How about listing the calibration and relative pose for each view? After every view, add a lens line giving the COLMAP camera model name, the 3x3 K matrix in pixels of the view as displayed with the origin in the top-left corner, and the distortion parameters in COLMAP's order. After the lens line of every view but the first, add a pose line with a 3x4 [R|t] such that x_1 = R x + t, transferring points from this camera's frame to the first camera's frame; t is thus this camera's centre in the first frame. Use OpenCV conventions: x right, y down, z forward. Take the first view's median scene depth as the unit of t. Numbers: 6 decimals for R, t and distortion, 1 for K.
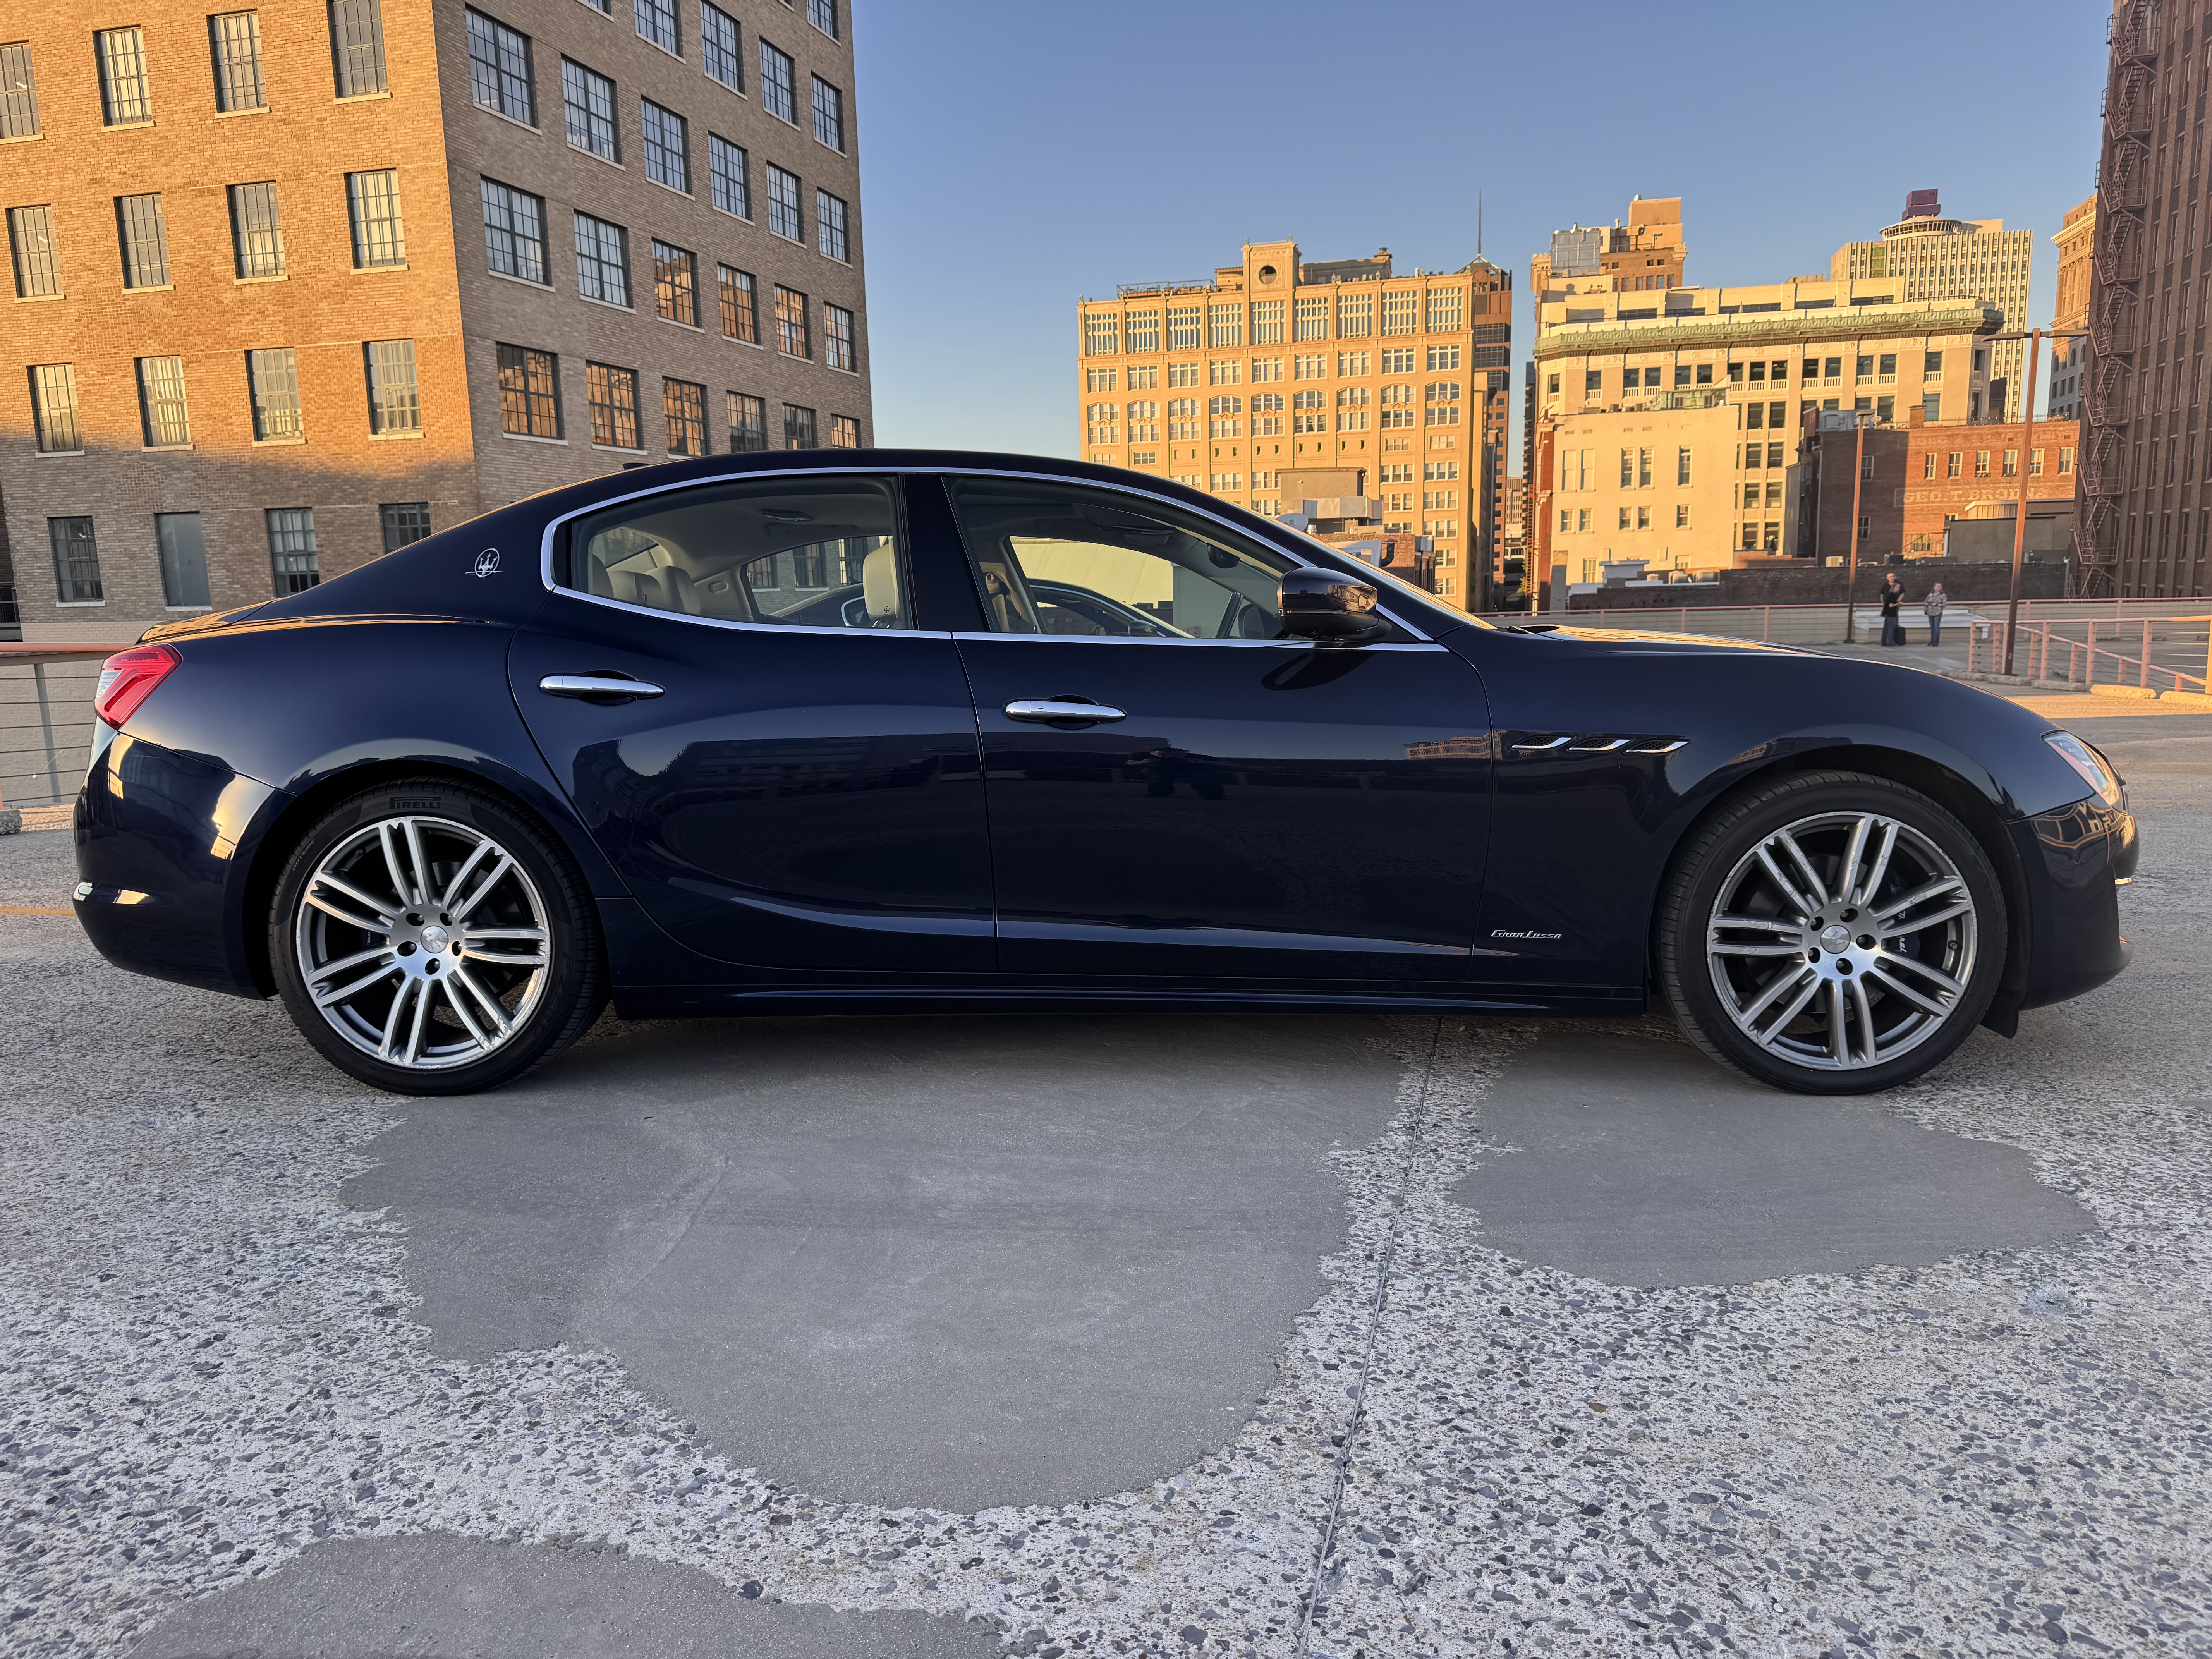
lens RADIAL K [[1603.2, 0, 1106.0], [0, 1603.2, 829.5], [0, 0, 1]] dist [-0.011593, -0.012944]
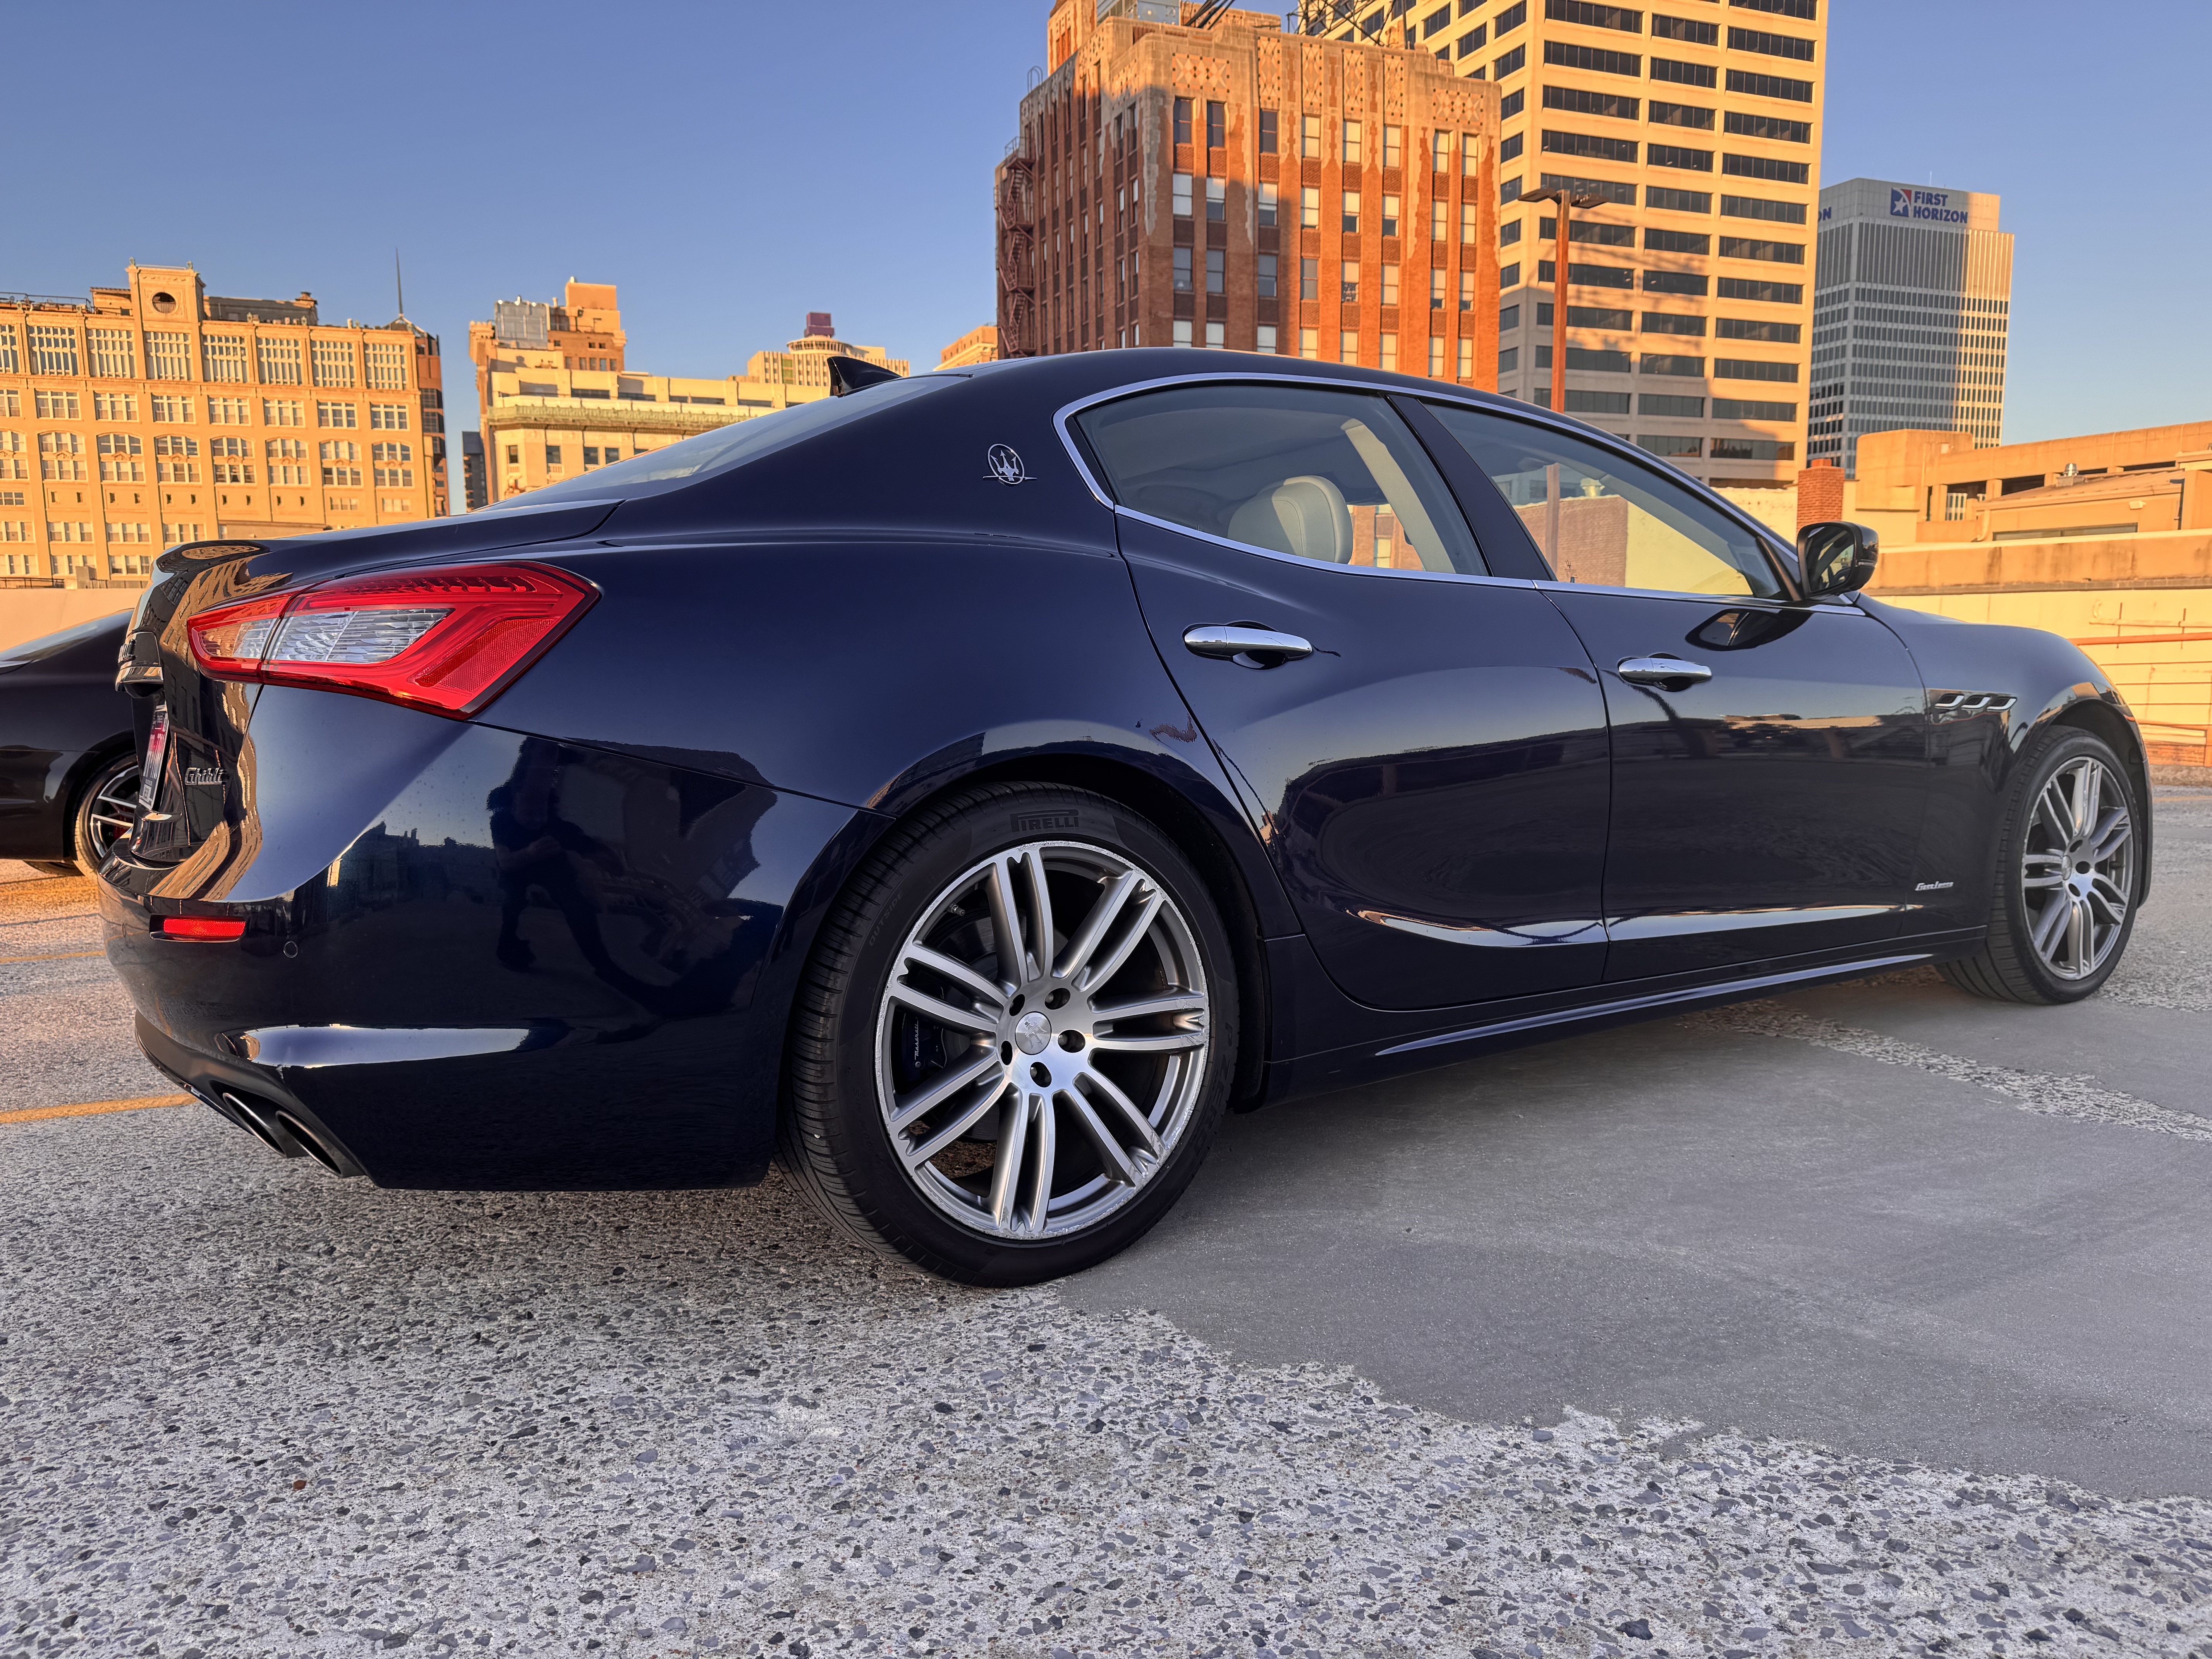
lens RADIAL K [[1586.8, 0, 1106.0], [0, 1586.8, 829.5], [0, 0, 1]] dist [-0.009891, 0.001568]
pose [[0.798617, -0.048183, 0.599908, -0.433050], [0.075750, 0.996910, -0.020771, 0.001113], [-0.597054, 0.062031, 0.799799, 0.259876]]
